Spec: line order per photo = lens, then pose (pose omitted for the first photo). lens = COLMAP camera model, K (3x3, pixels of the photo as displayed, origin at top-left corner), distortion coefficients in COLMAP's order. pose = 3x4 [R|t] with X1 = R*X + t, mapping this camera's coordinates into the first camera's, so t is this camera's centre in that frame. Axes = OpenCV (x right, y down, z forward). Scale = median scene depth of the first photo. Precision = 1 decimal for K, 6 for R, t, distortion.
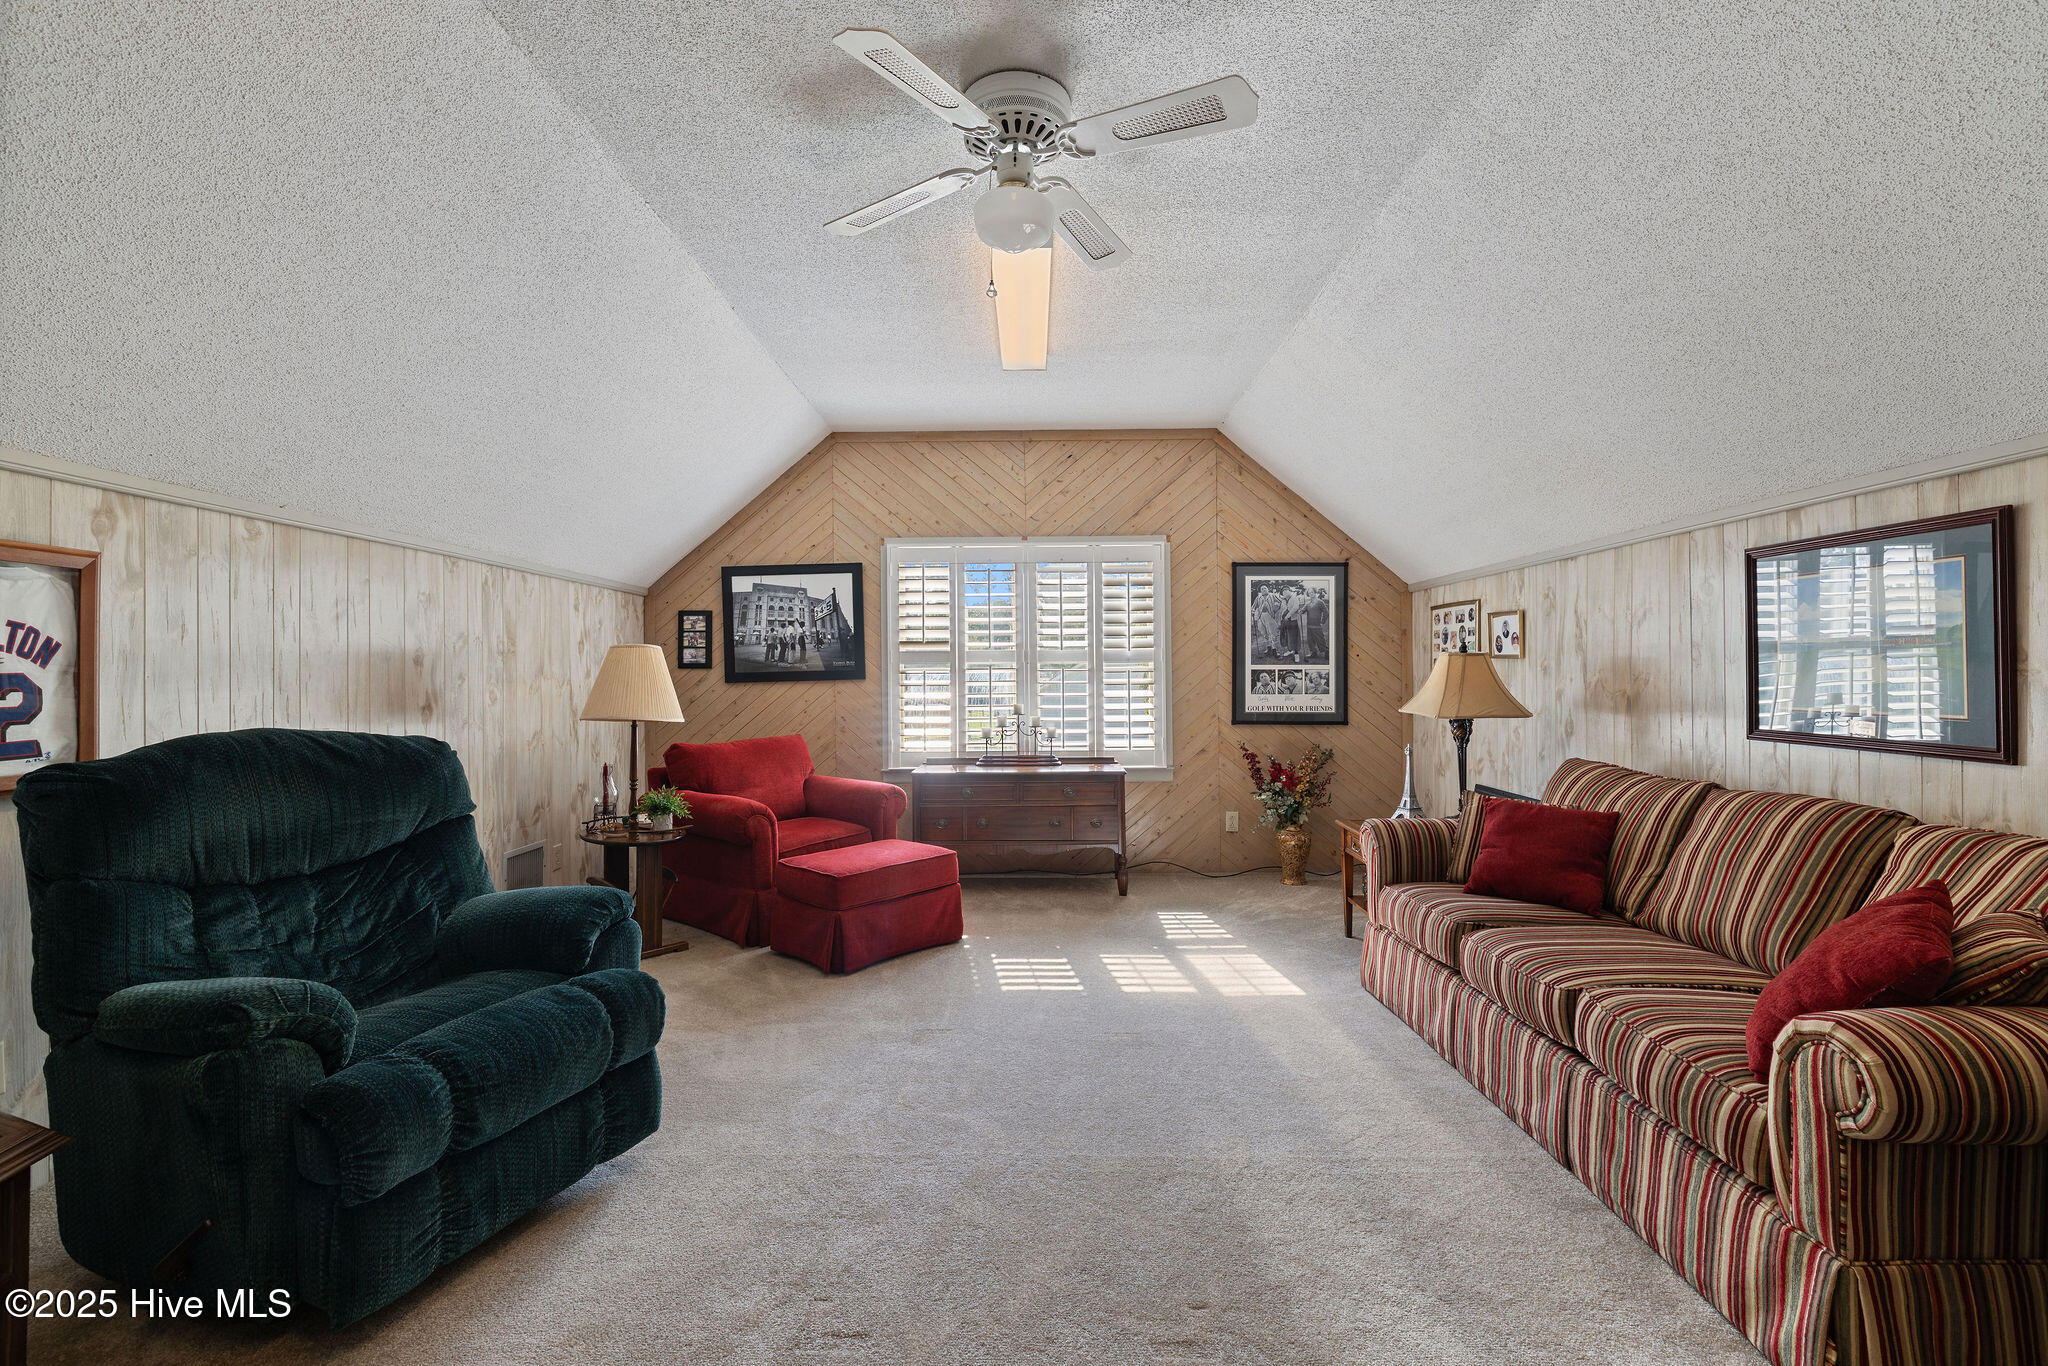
lens RADIAL K [[880.9, 0, 1021.4], [0, 880.9, 672.3], [0, 0, 1]] dist [-0.000833, 0.001311]
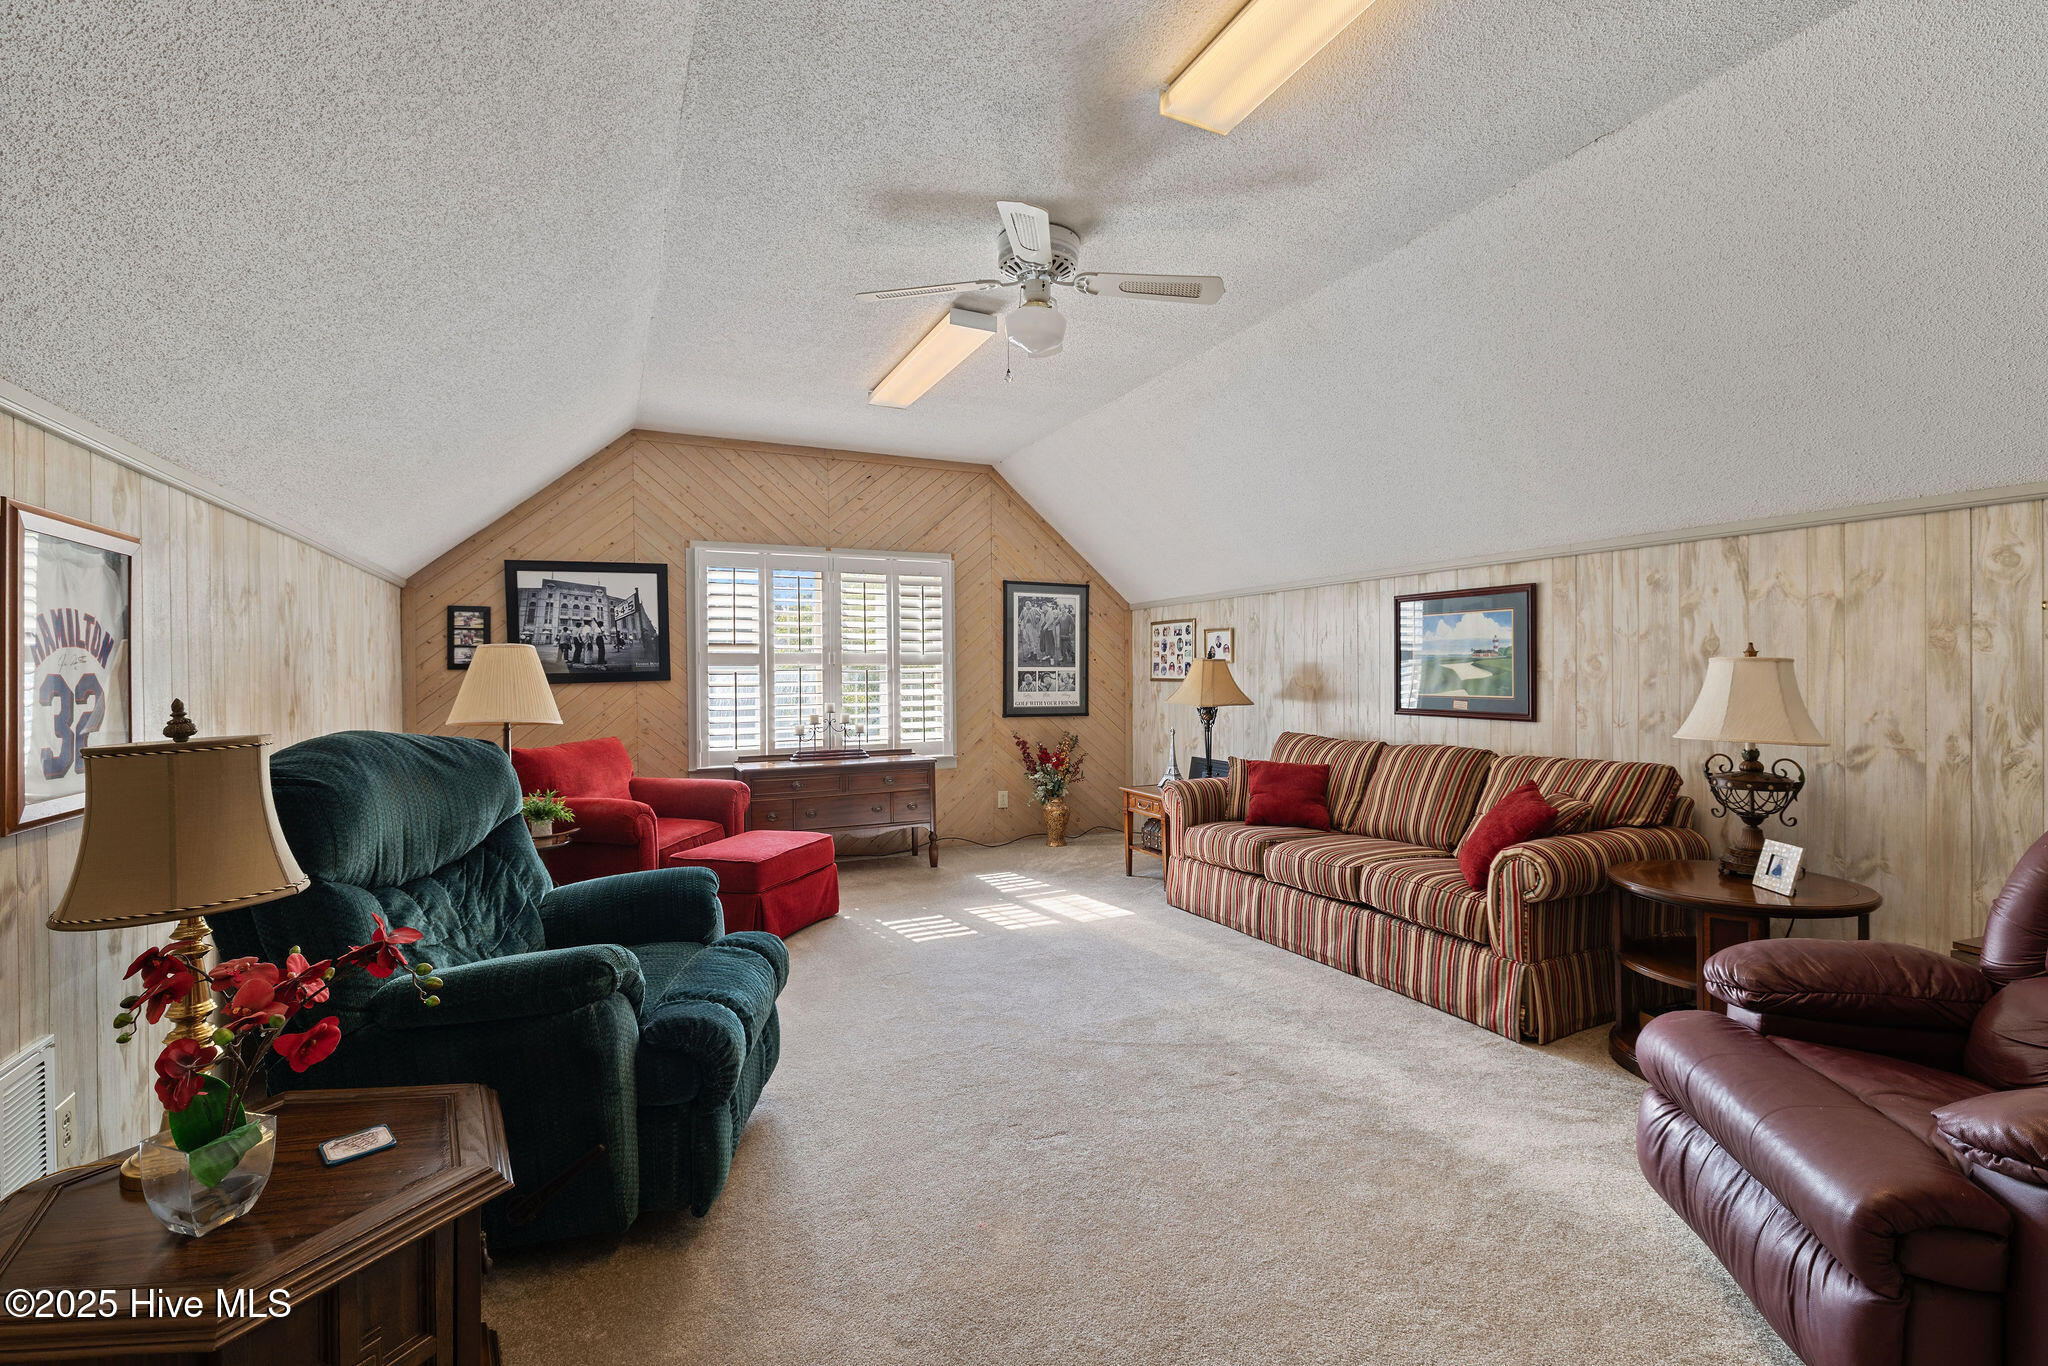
lens RADIAL K [[880.9, 0, 1028.9], [0, 880.9, 682.8], [0, 0, 1]] dist [-0.000833, 0.001311]
pose [[0.896873, -0.005245, 0.442256, -0.353434], [0.000946, 0.999950, 0.009942, 0.001396], [-0.442286, -0.008498, 0.896834, -0.106867]]
